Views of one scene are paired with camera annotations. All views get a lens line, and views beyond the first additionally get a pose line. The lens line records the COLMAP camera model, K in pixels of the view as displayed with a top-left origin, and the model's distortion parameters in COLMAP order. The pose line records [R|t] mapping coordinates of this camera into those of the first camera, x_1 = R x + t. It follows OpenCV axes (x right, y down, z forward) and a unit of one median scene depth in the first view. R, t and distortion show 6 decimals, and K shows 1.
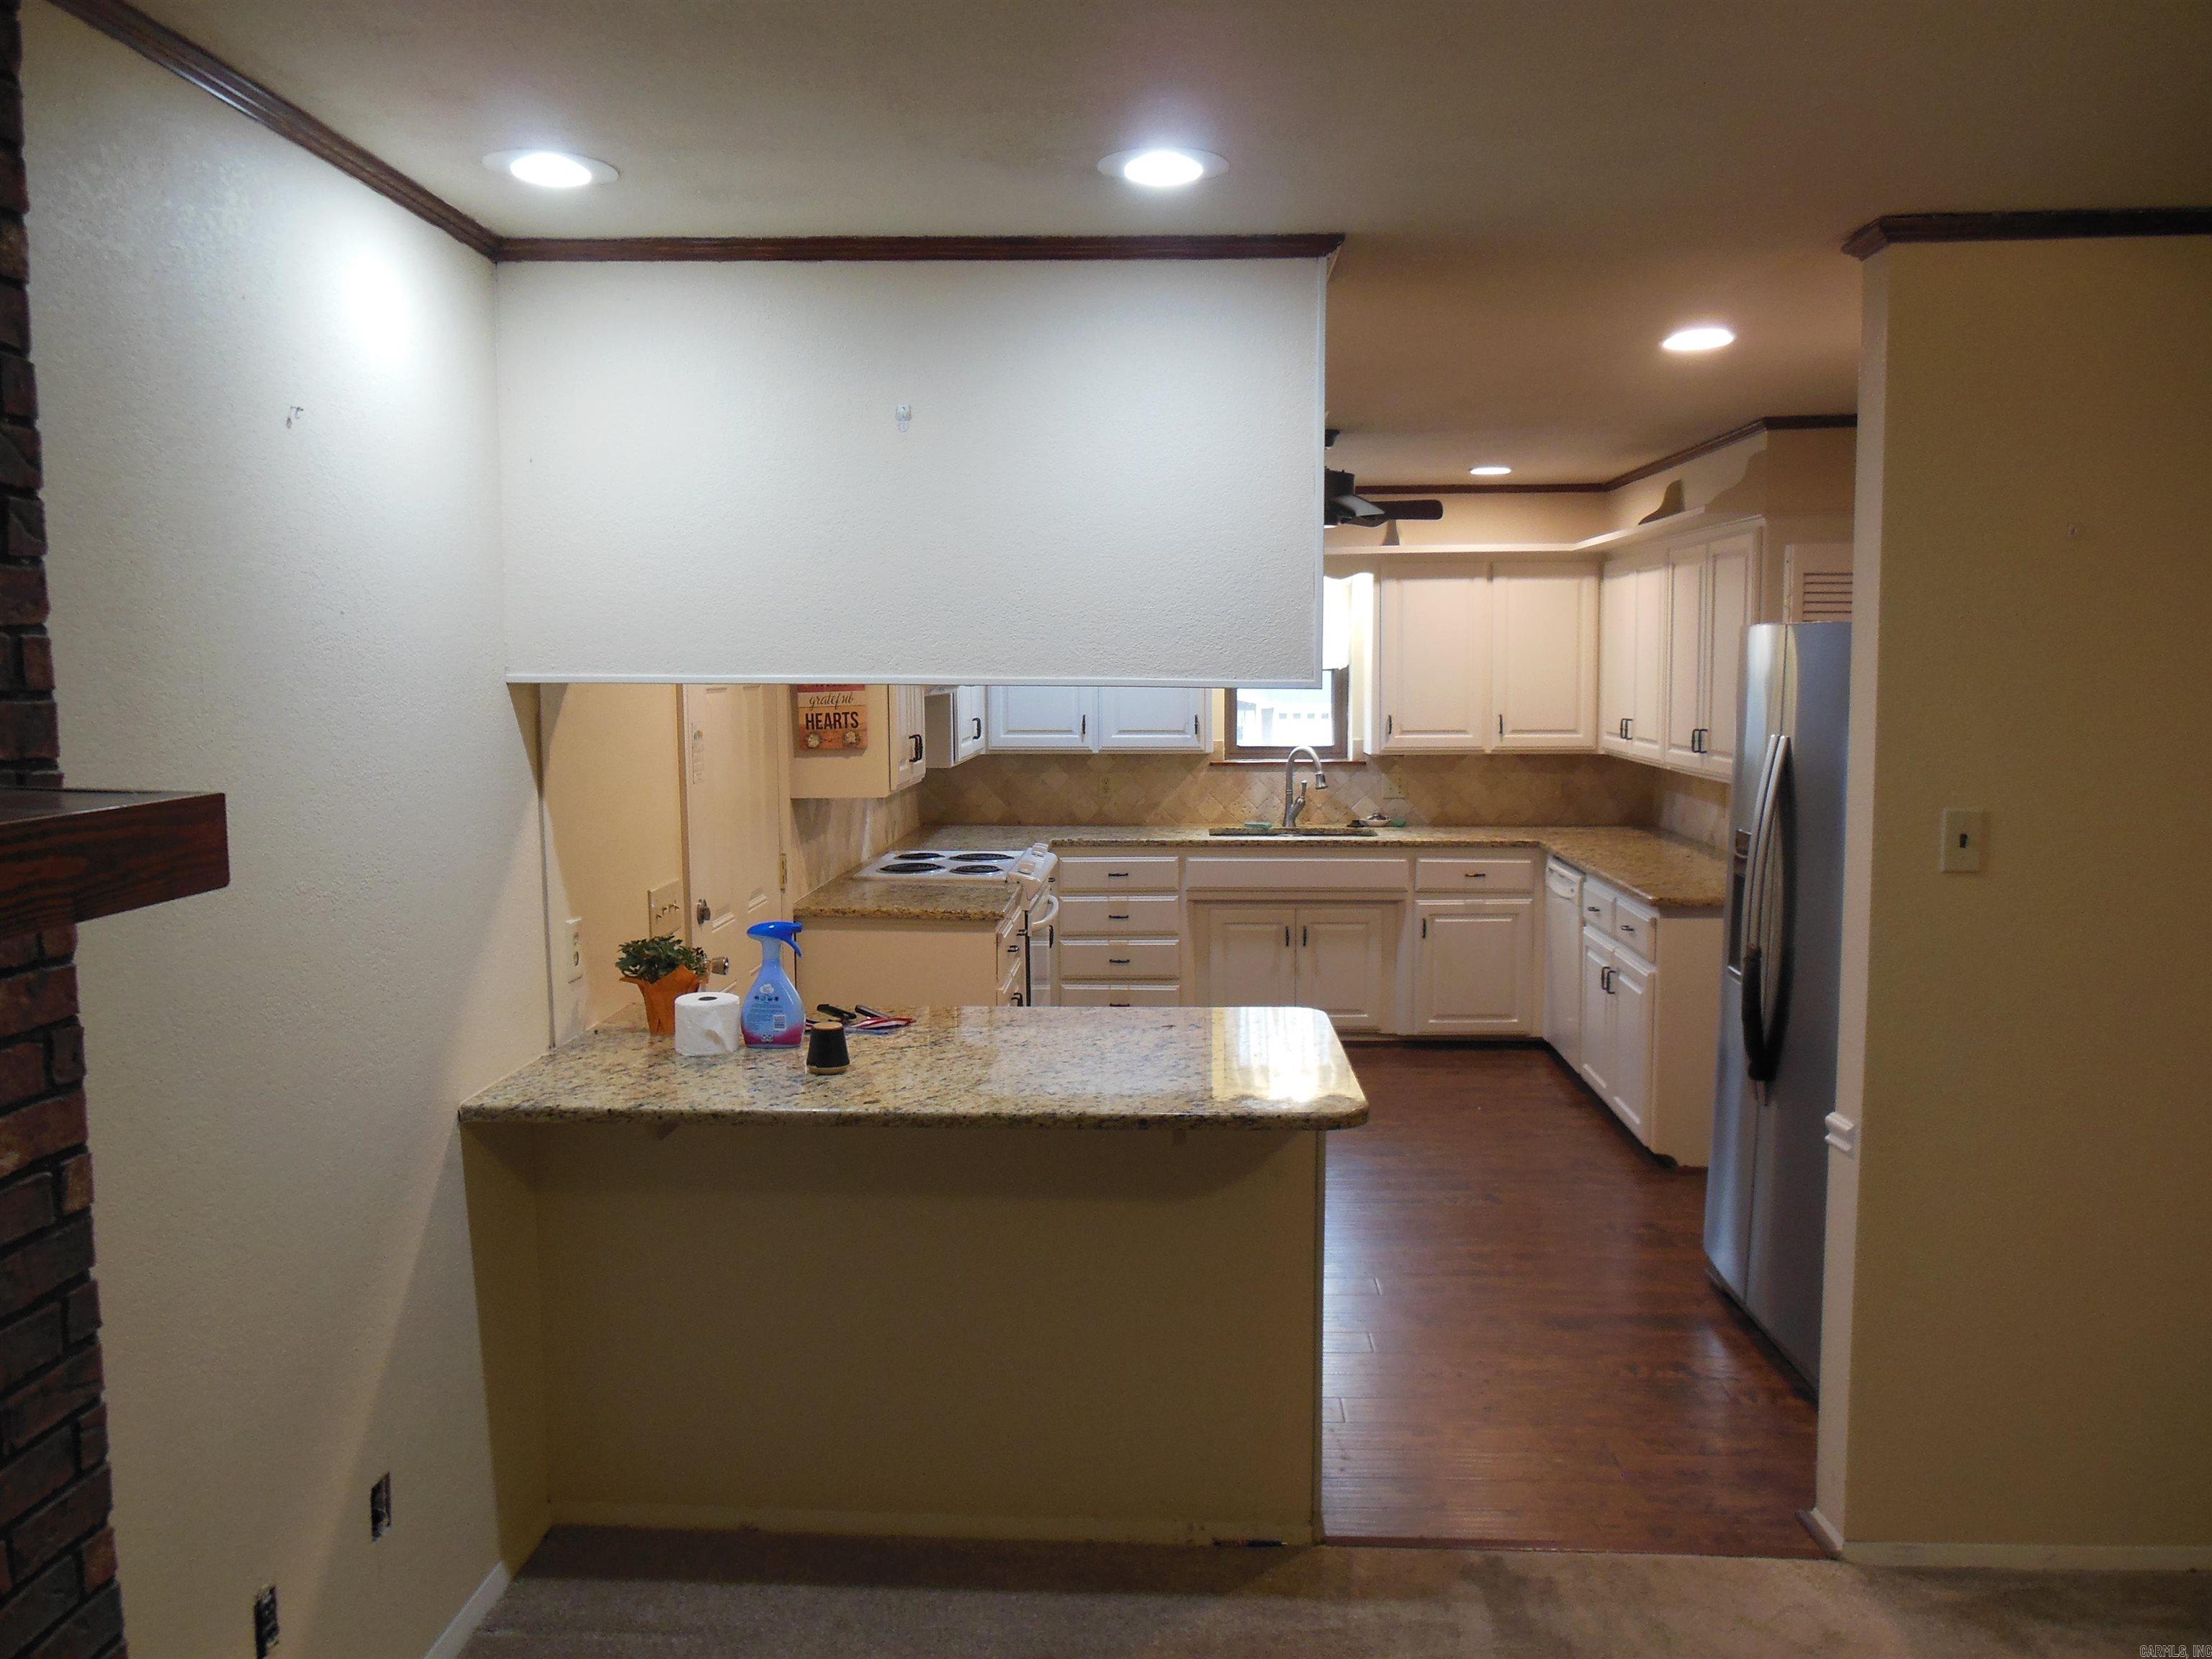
lens RADIAL K [[1685.1, 0, 1099.9], [0, 1685.1, 837.0], [0, 0, 1]] dist [-0.070511, 0.106294]
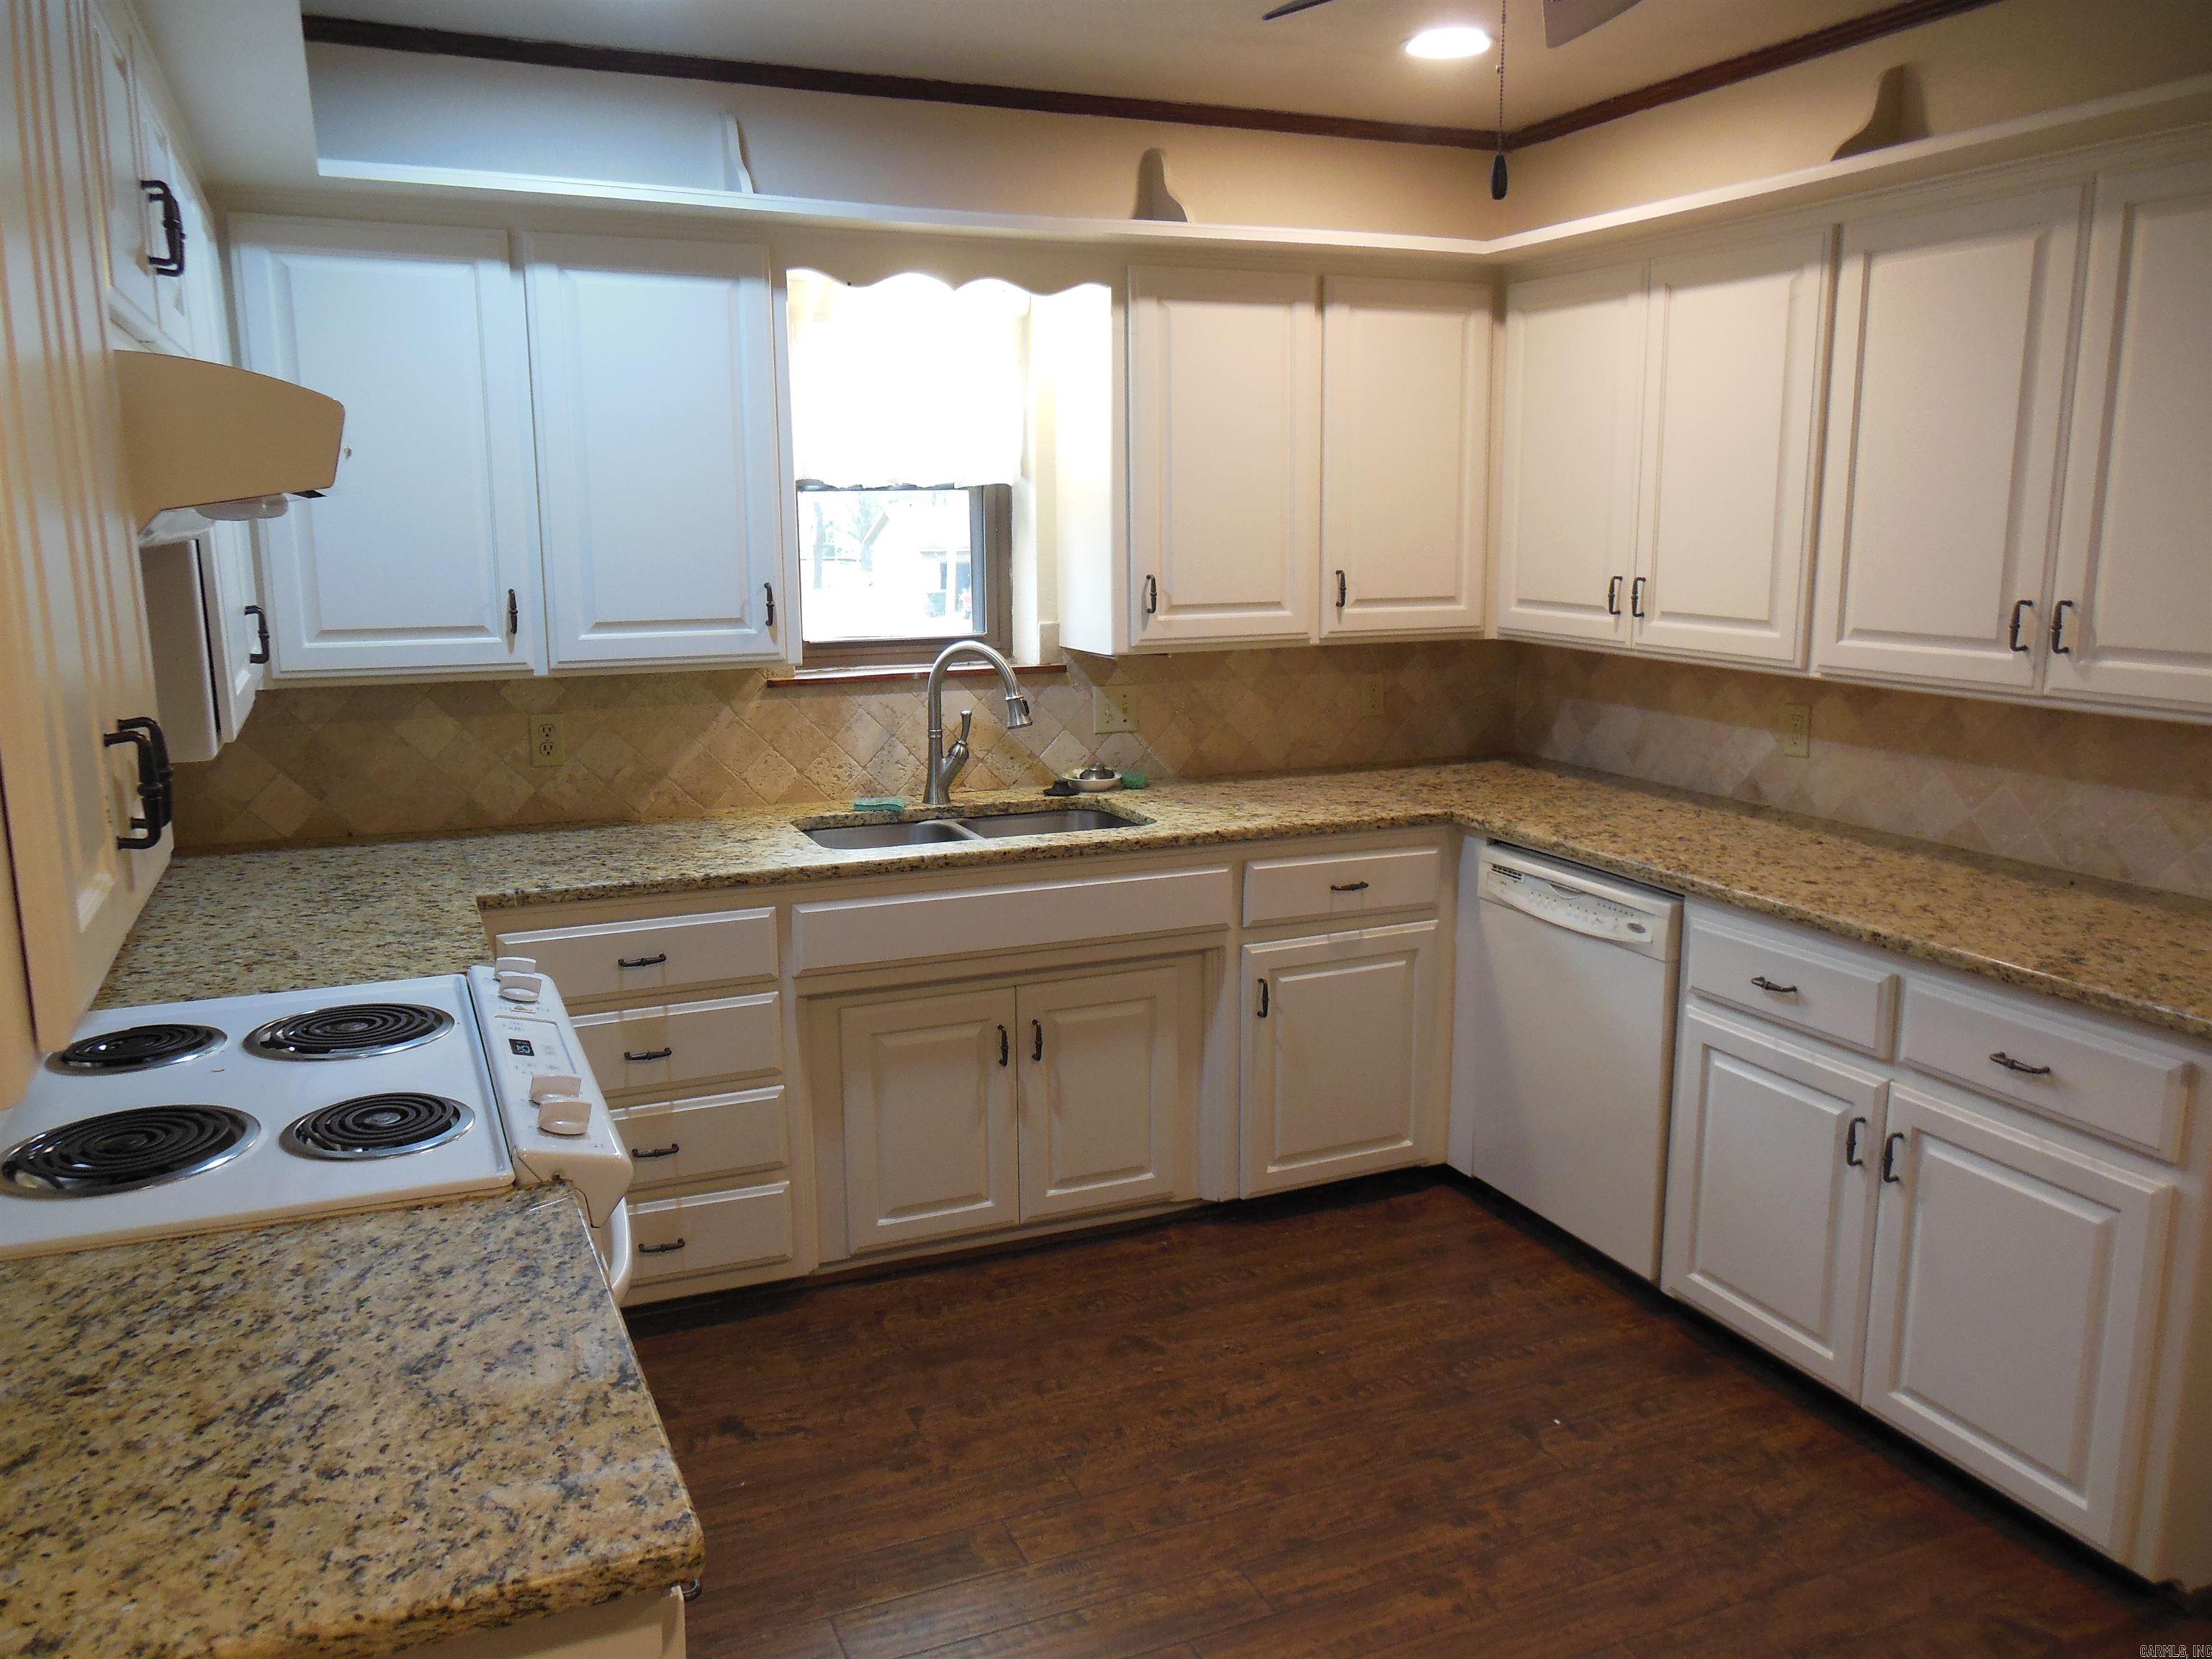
lens RADIAL K [[1685.1, 0, 1099.9], [0, 1685.1, 837.0], [0, 0, 1]] dist [-0.070511, 0.106294]
pose [[0.896167, -0.084861, 0.435527, -0.067188], [0.045361, 0.993920, 0.100323, -0.046440], [-0.441393, -0.070150, 0.894568, 0.556226]]
